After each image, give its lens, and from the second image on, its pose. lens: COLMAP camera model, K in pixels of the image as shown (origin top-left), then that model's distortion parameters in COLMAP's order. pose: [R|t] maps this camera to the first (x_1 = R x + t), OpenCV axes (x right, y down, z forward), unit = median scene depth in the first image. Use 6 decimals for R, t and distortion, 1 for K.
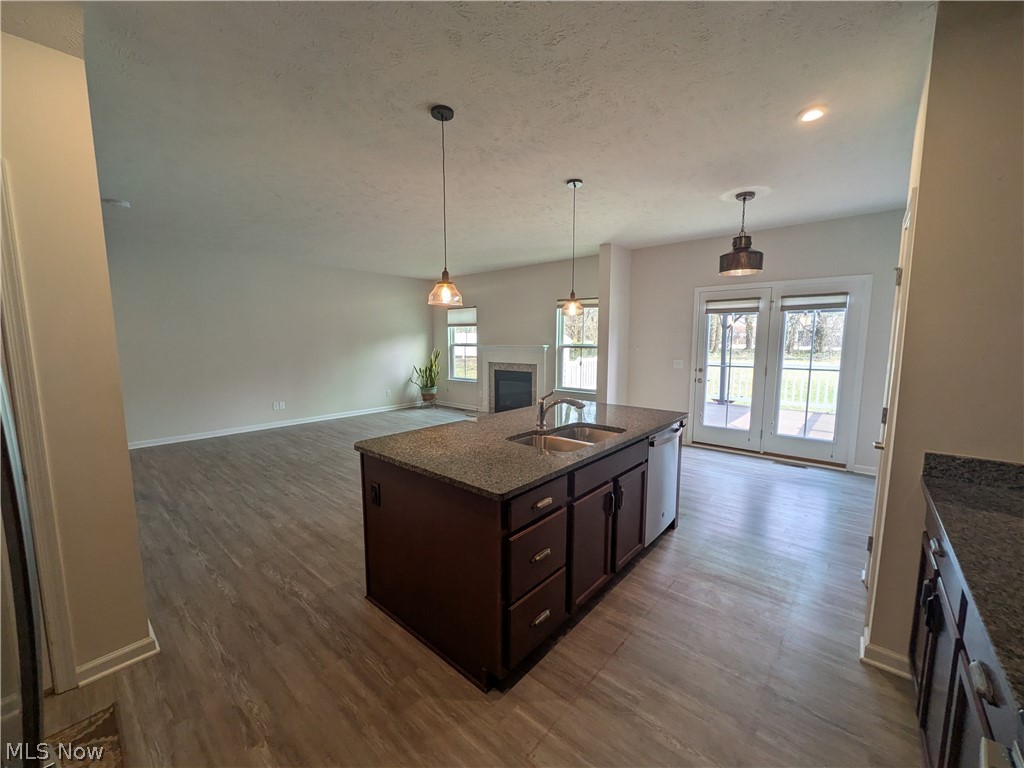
lens RADIAL K [[405.2, 0, 514.2], [0, 405.2, 387.1], [0, 0, 1]] dist [0.000308, -0.000226]
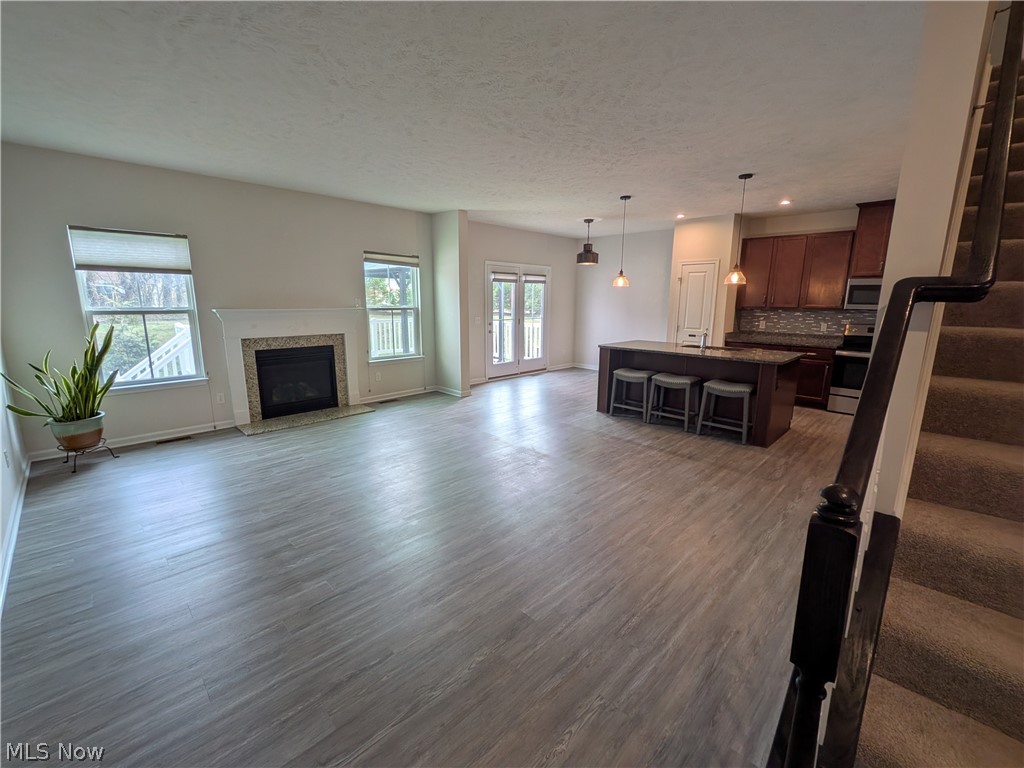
lens RADIAL K [[431.1, 0, 514.7], [0, 431.1, 379.7], [0, 0, 1]] dist [-0.000169, -0.000213]
pose [[0.065587, -0.183820, 0.980769, -1.146273], [0.109761, 0.978250, 0.176008, -0.122458], [-0.991792, 0.096106, 0.084337, 0.970928]]
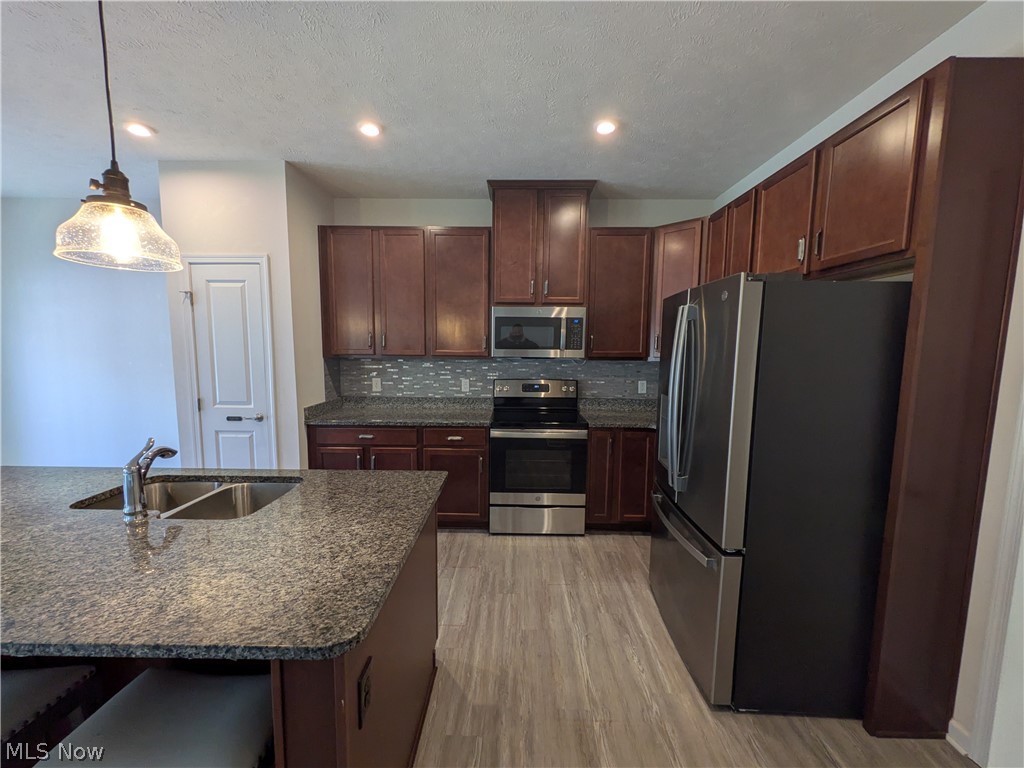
lens RADIAL K [[405.2, 0, 509.2], [0, 405.2, 384.6], [0, 0, 1]] dist [0.000308, -0.000226]
pose [[-0.635128, -0.085361, 0.767675, -0.363597], [0.082185, 0.980765, 0.177049, -0.071671], [-0.768022, 0.175540, -0.615896, 0.514554]]
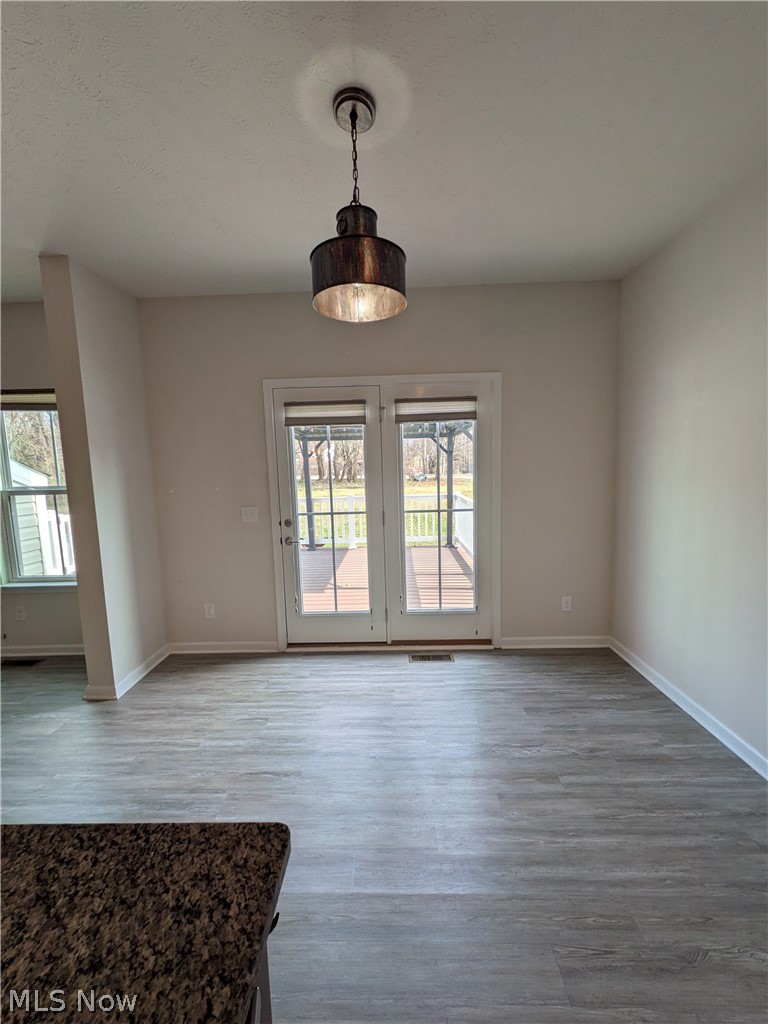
lens RADIAL K [[405.2, 0, 386.2], [0, 405.2, 513.3], [0, 0, 1]] dist [0.000308, -0.000226]
pose [[0.772631, -0.089423, 0.628526, 0.241018], [0.101592, 0.994687, 0.016634, -0.060495], [-0.626674, 0.051002, 0.777611, 0.540235]]
